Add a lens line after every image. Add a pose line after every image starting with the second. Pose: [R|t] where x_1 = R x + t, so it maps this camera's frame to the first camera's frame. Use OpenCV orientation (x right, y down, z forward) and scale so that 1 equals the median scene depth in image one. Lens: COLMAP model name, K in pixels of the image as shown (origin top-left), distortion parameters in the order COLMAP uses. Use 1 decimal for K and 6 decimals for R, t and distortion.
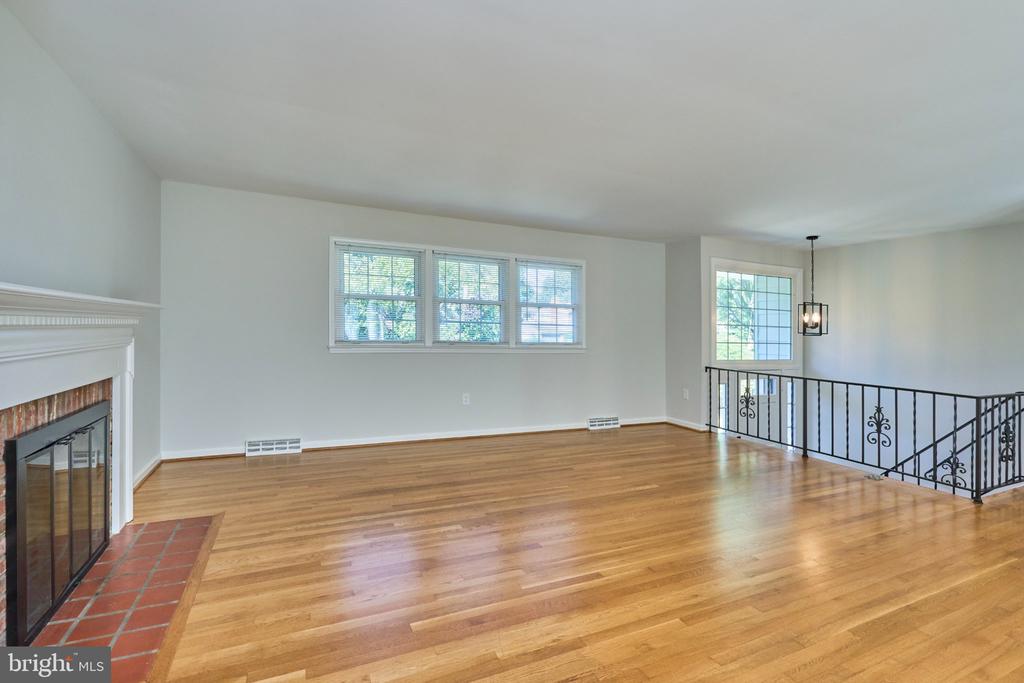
lens RADIAL K [[479.8, 0, 512.0], [0, 479.8, 341.5], [0, 0, 1]] dist [-0.012346, -0.000074]
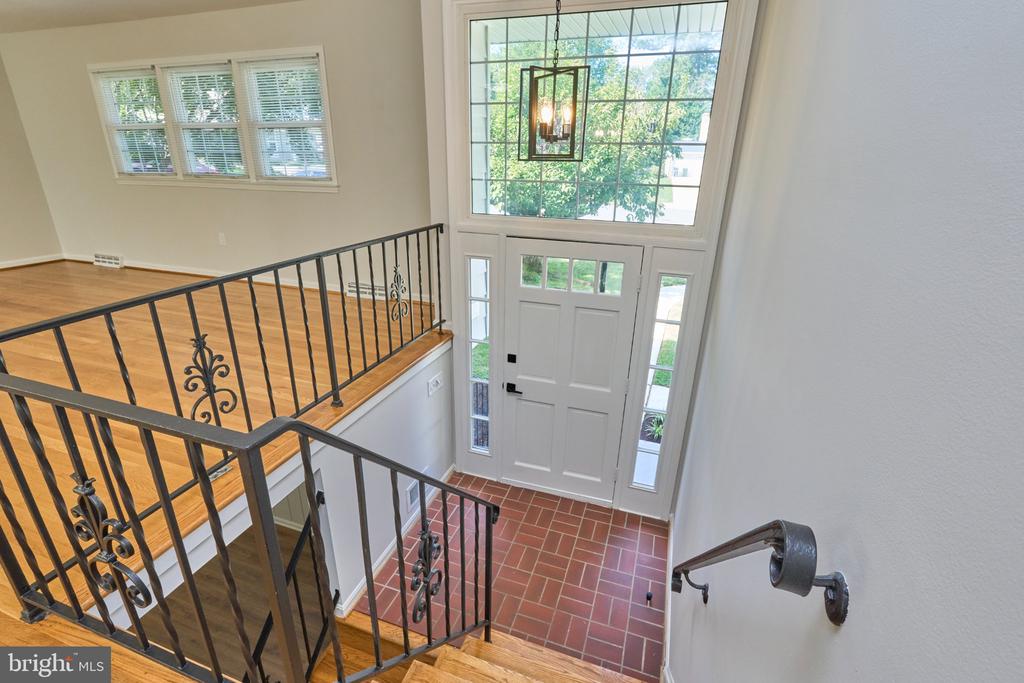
lens RADIAL K [[475.5, 0, 504.5], [0, 475.5, 335.5], [0, 0, 1]] dist [-0.019190, 0.000534]
pose [[0.714603, 0.228292, -0.661230, 0.983237], [-0.019870, 0.951492, 0.307032, 0.005784], [0.699248, -0.206267, 0.684475, 0.746943]]
